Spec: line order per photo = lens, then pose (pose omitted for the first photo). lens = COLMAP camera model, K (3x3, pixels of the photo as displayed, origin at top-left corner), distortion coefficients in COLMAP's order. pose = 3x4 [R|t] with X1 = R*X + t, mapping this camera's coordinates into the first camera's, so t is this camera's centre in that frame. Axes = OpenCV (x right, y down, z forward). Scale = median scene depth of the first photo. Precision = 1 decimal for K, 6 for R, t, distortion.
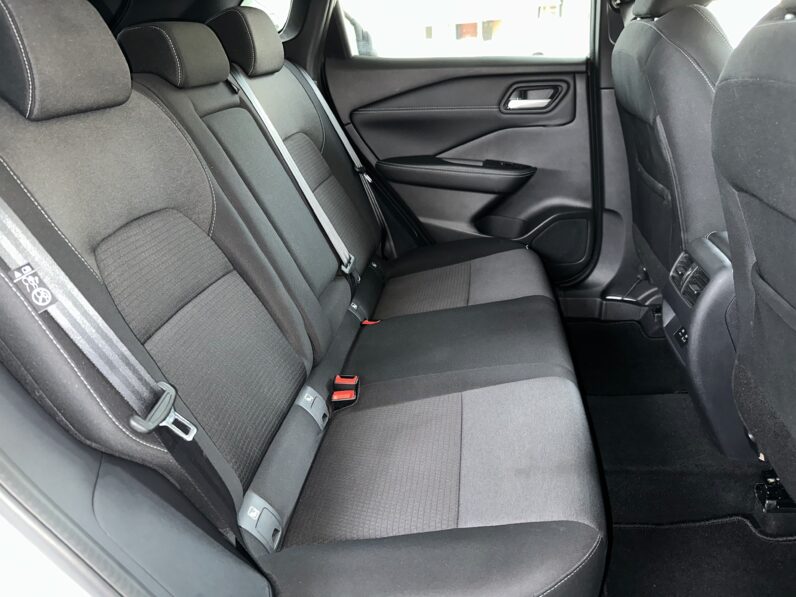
lens RADIAL K [[561.2, 0, 390.5], [0, 561.2, 306.2], [0, 0, 1]] dist [0.035249, -0.072035]
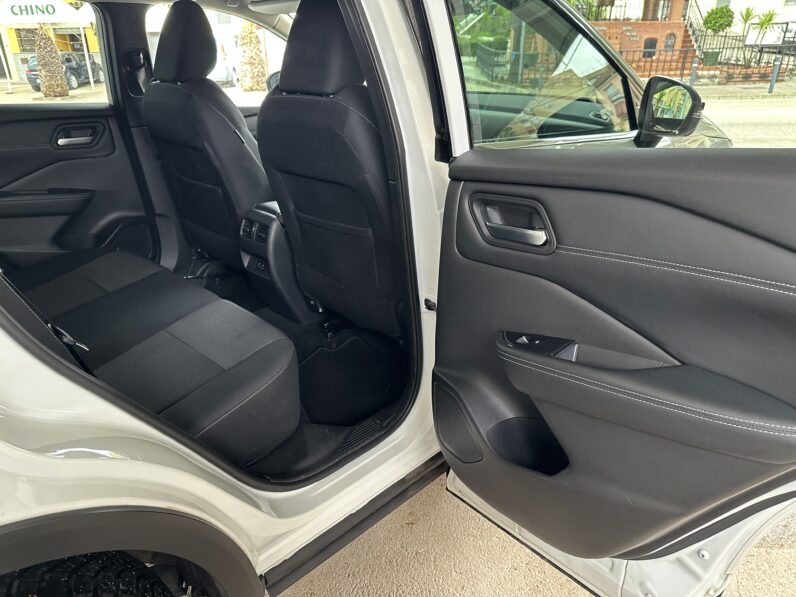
lens RADIAL K [[561.2, 0, 403.0], [0, 561.2, 295.6], [0, 0, 1]] dist [0.035249, -0.072035]
pose [[0.570195, -0.255123, 0.780891, -0.410257], [0.313575, 0.946174, 0.080155, 0.094350], [-0.759308, 0.199164, 0.619504, -0.257598]]
